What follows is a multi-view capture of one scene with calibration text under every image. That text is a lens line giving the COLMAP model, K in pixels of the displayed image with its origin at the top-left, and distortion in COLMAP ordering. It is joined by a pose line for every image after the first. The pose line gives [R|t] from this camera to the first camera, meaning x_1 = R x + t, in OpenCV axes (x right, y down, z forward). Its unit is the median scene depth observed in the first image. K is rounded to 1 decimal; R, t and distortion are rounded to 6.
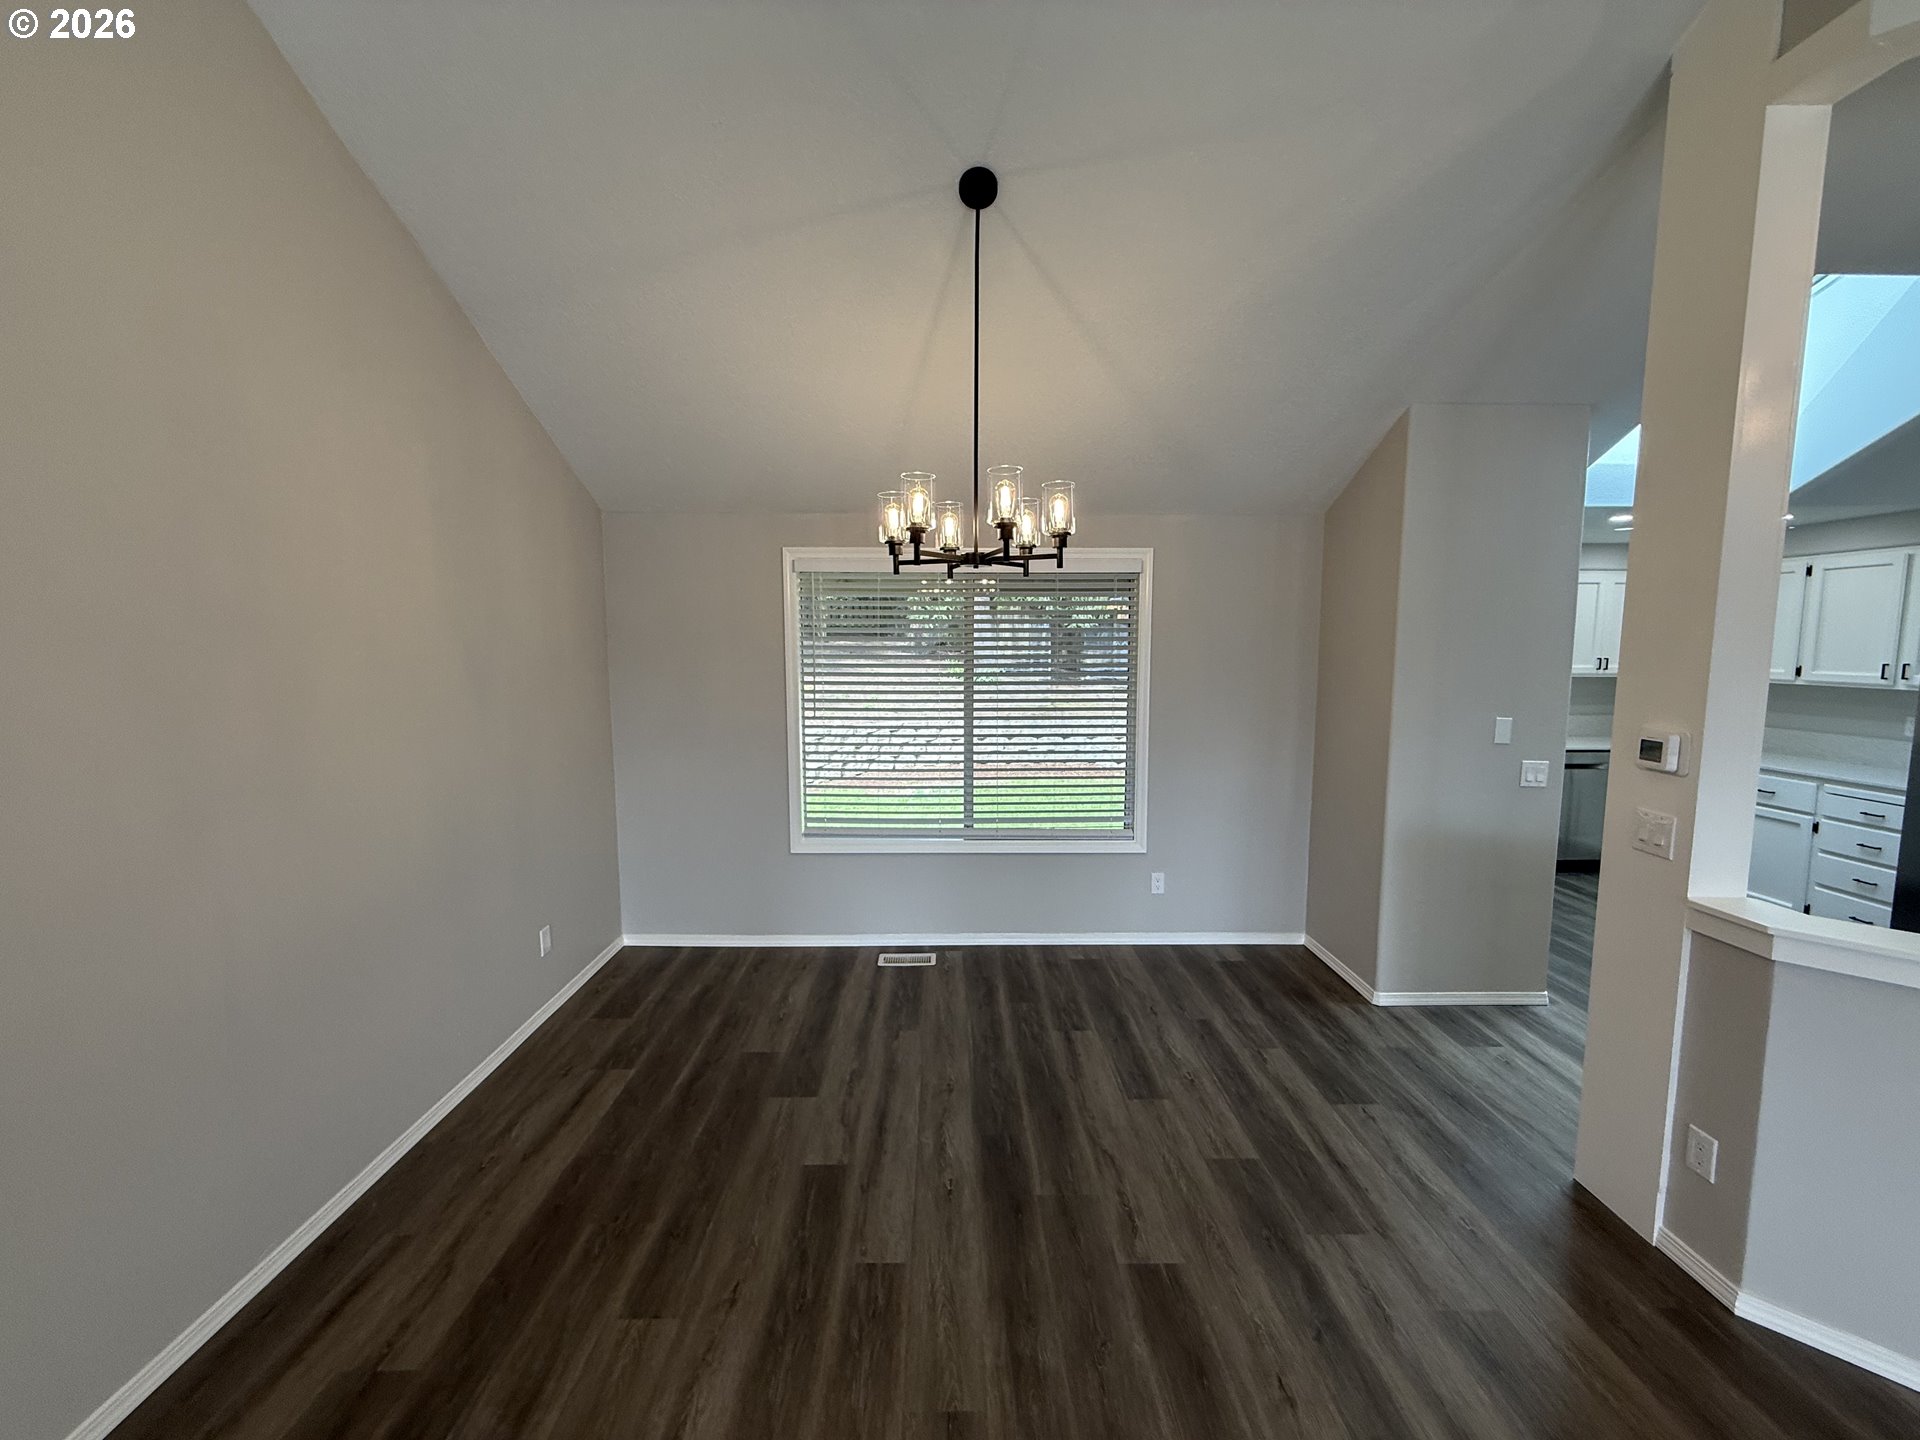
lens RADIAL K [[760.3, 0, 957.0], [0, 760.3, 717.9], [0, 0, 1]] dist [0.000168, 0.000145]
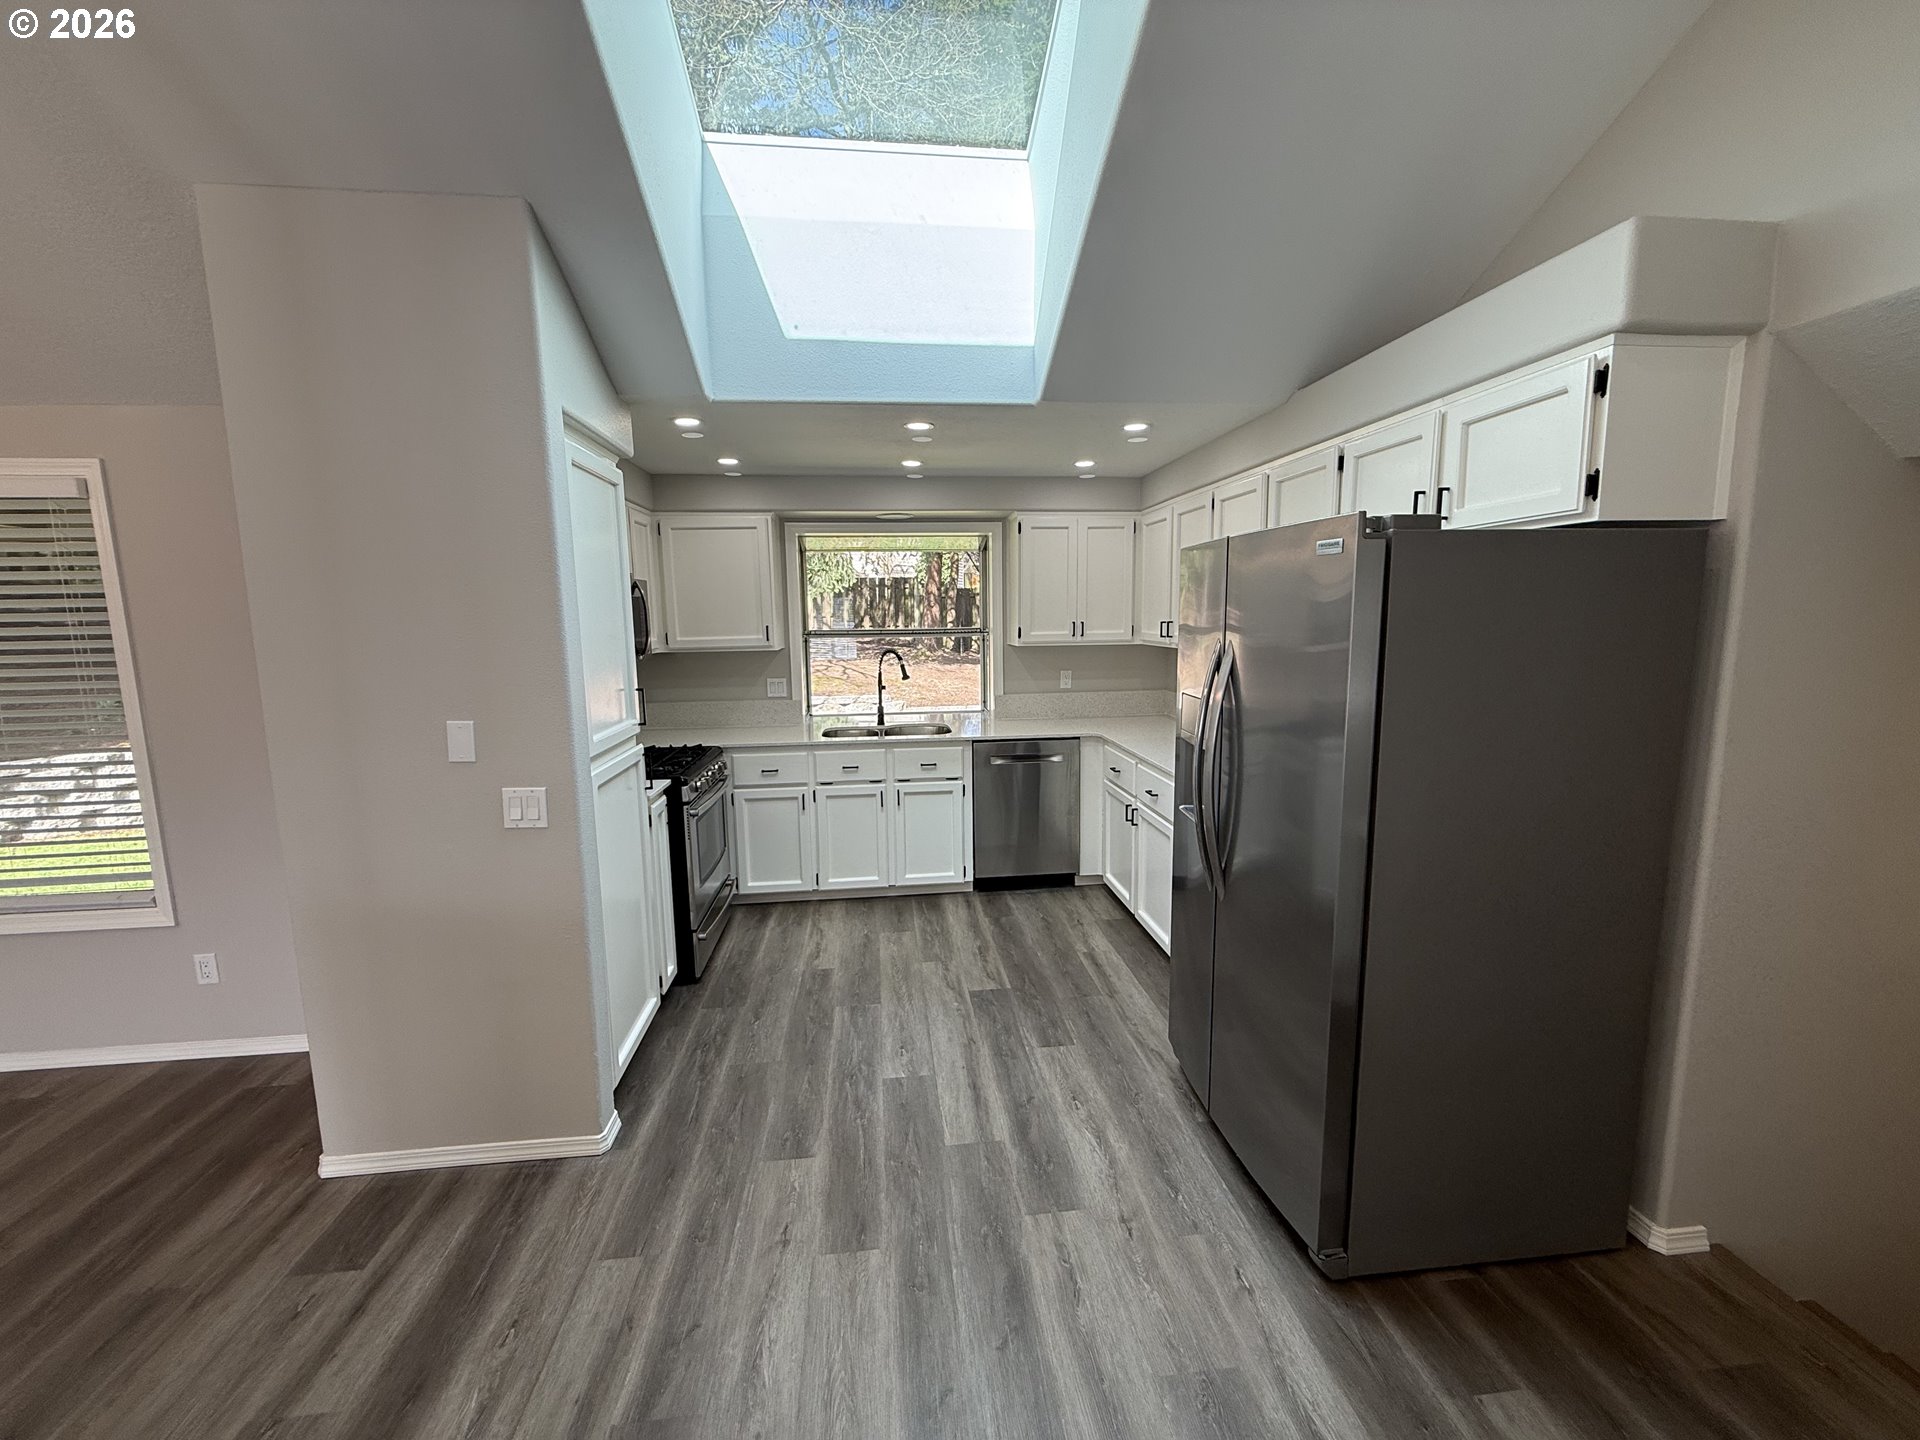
lens RADIAL K [[760.3, 0, 957.0], [0, 760.3, 717.9], [0, 0, 1]] dist [0.000168, 0.000145]
pose [[0.995527, -0.025446, 0.090990, 1.167649], [0.021960, 0.998994, 0.039109, -0.020125], [-0.091894, -0.036936, 0.995084, 0.376525]]
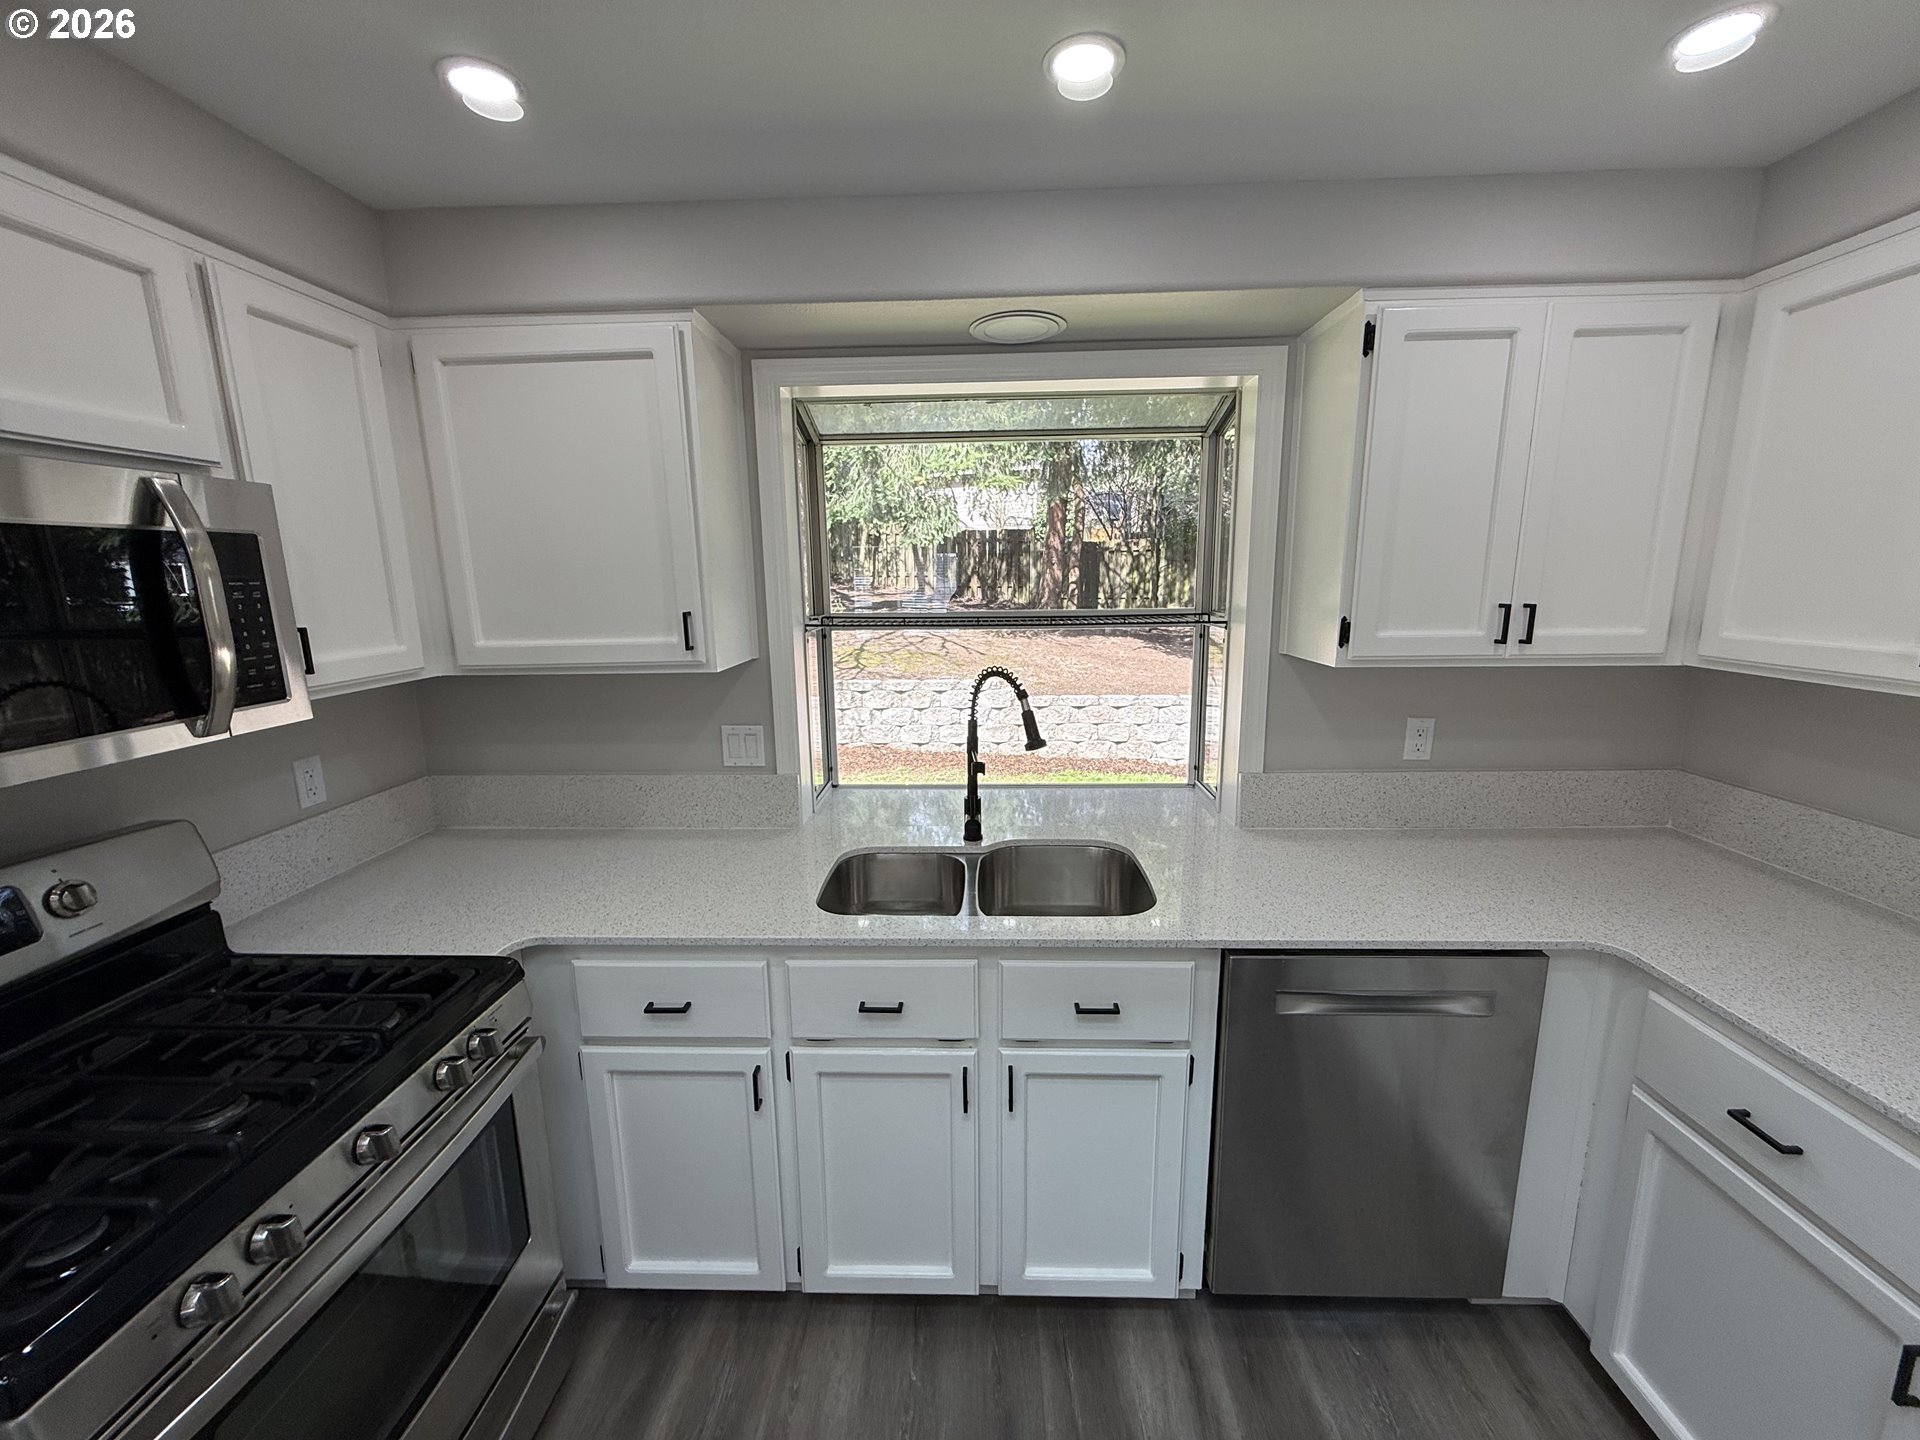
lens RADIAL K [[760.3, 0, 957.0], [0, 760.3, 717.9], [0, 0, 1]] dist [0.000168, 0.000145]
pose [[0.998595, -0.003315, -0.052885, 1.175667], [0.008096, 0.995868, 0.090452, -0.113761], [0.052367, -0.090753, 0.994496, 1.258382]]
